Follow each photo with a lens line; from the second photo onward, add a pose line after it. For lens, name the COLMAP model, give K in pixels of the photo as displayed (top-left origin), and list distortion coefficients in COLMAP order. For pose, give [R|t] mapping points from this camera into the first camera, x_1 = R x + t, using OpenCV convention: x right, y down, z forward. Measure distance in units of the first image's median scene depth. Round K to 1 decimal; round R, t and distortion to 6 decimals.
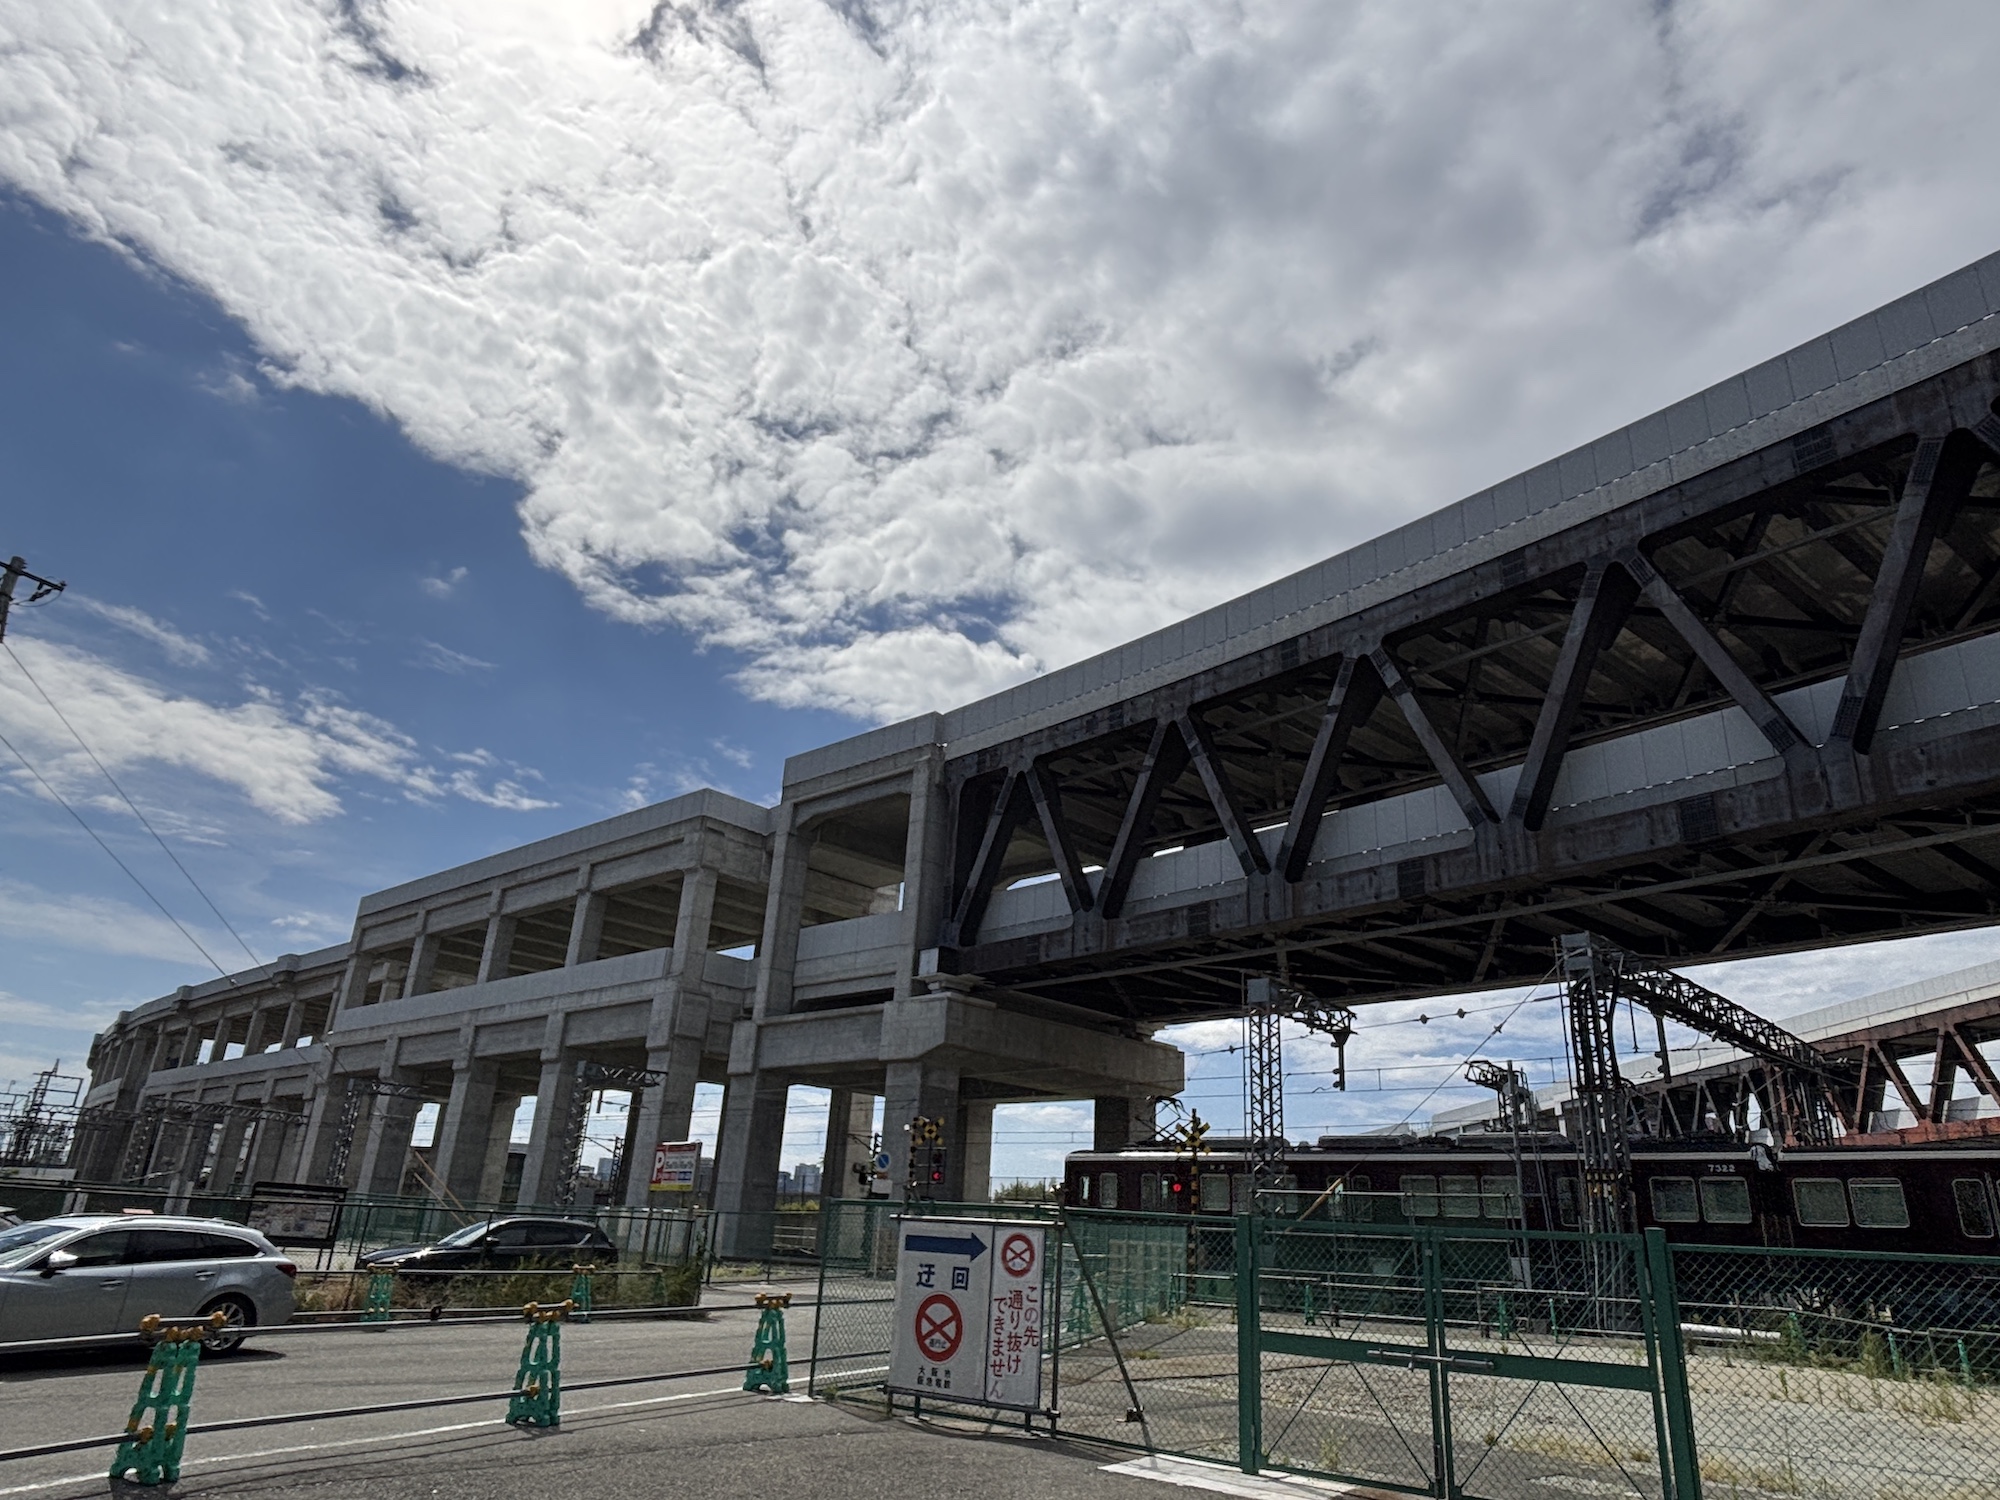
lens RADIAL K [[1235.7, 0, 999.4], [0, 1235.7, 751.1], [0, 0, 1]] dist [0.047176, -0.063918]
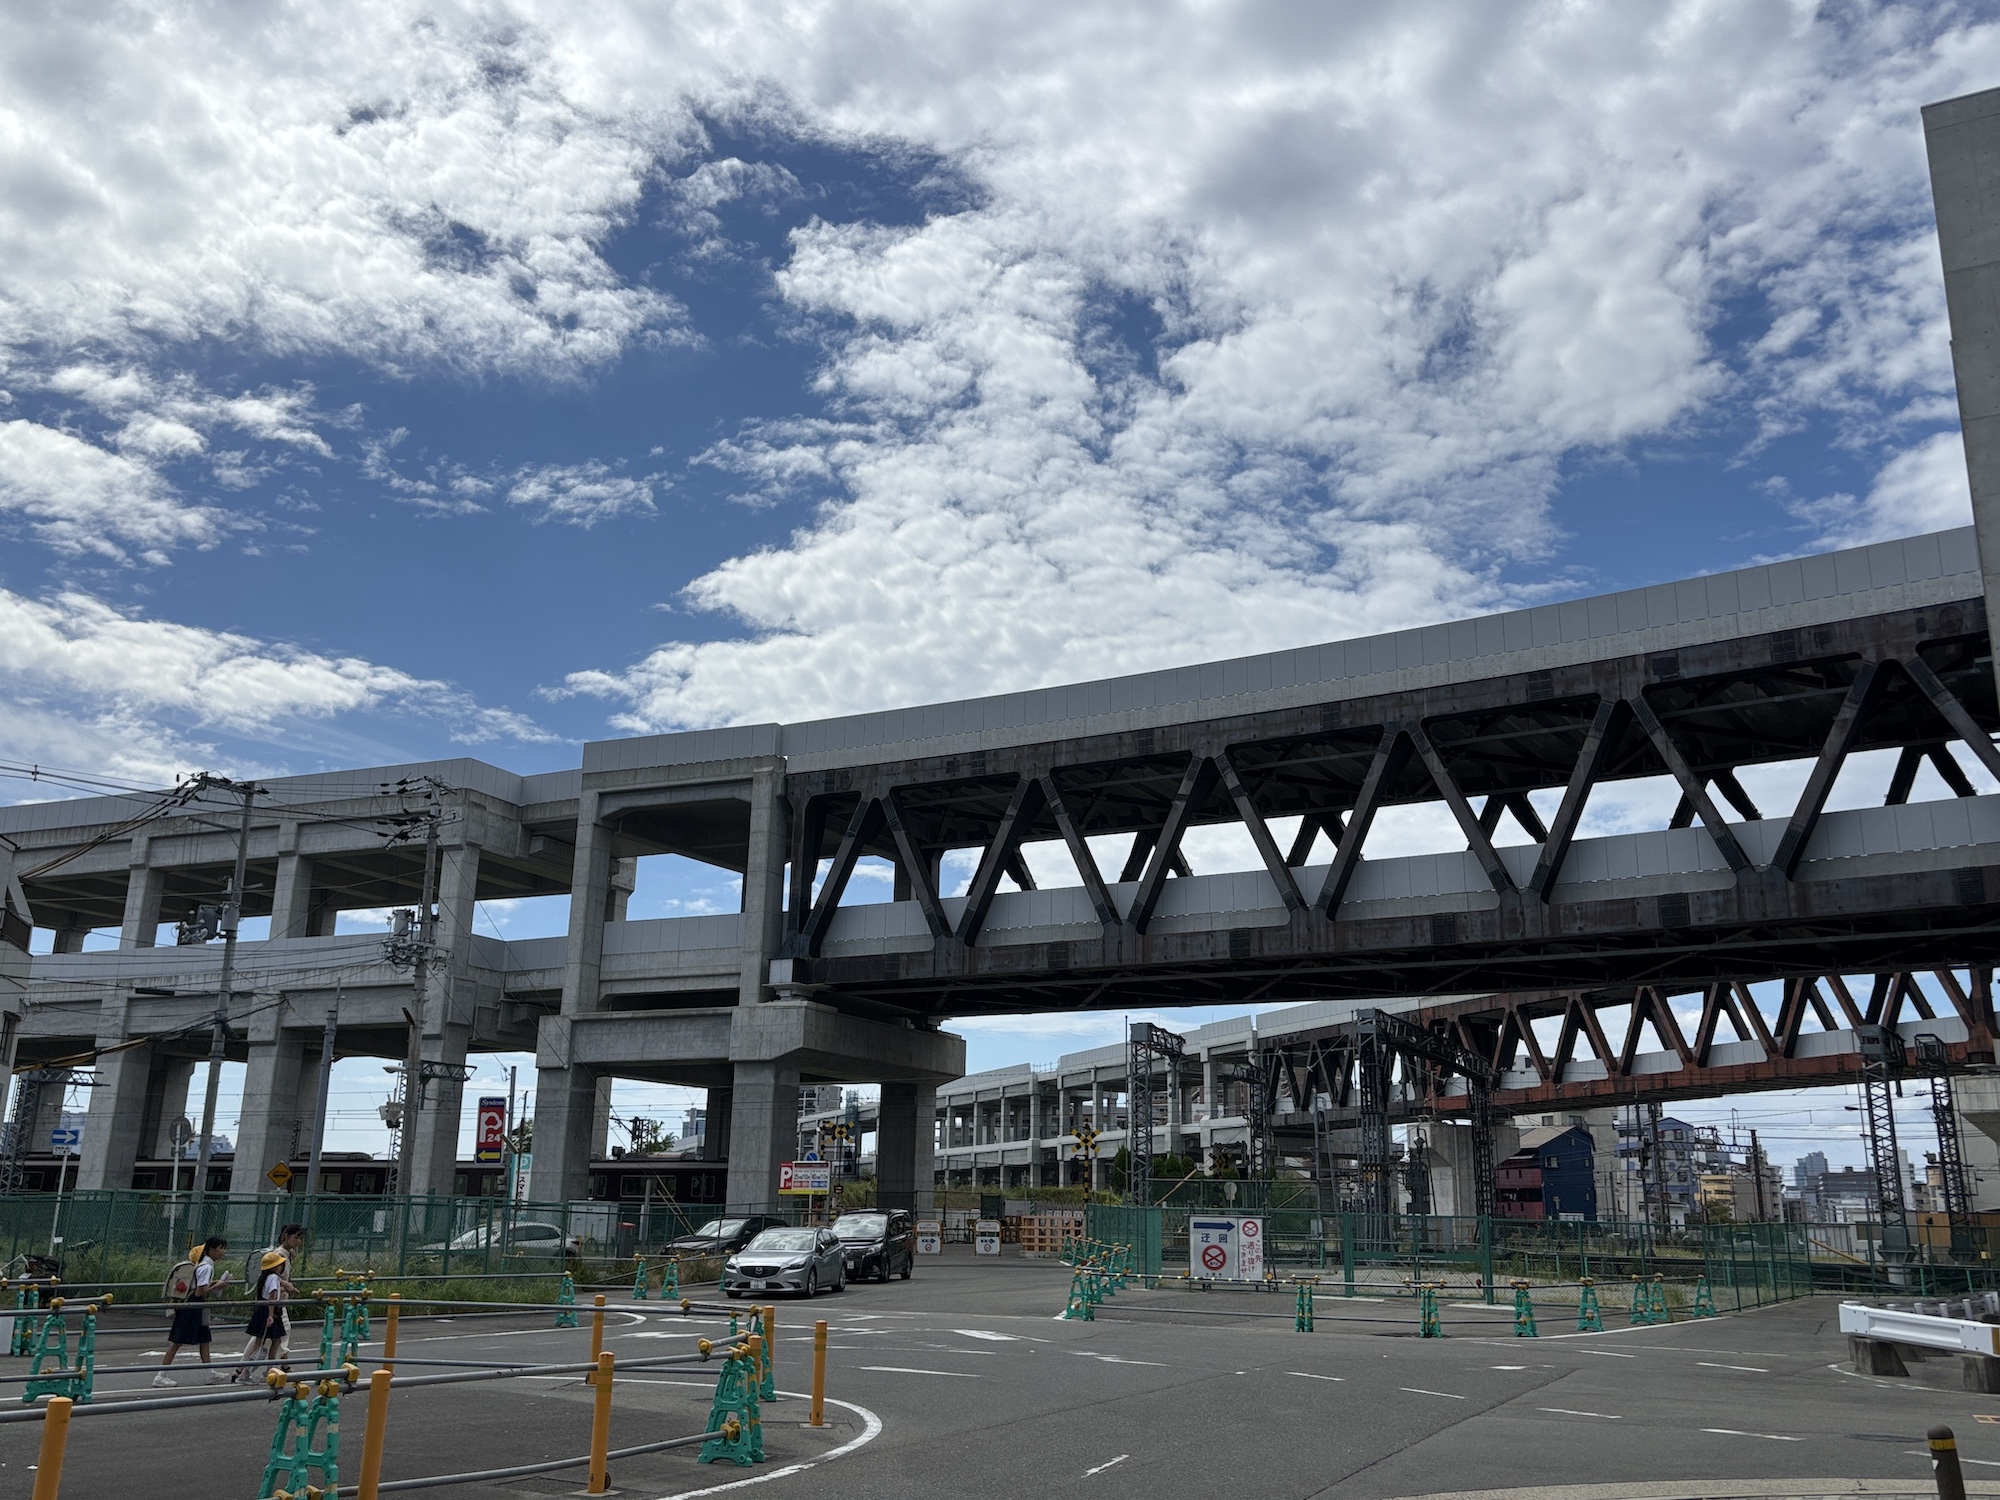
lens RADIAL K [[1749.4, 0, 991.4], [0, 1749.4, 726.3], [0, 0, 1]] dist [0.121194, -0.317834]
pose [[0.947812, 0.053053, 0.314384, -0.499930], [-0.087693, 0.991406, 0.097077, -0.274116], [-0.306532, -0.119580, 0.944319, -0.634666]]
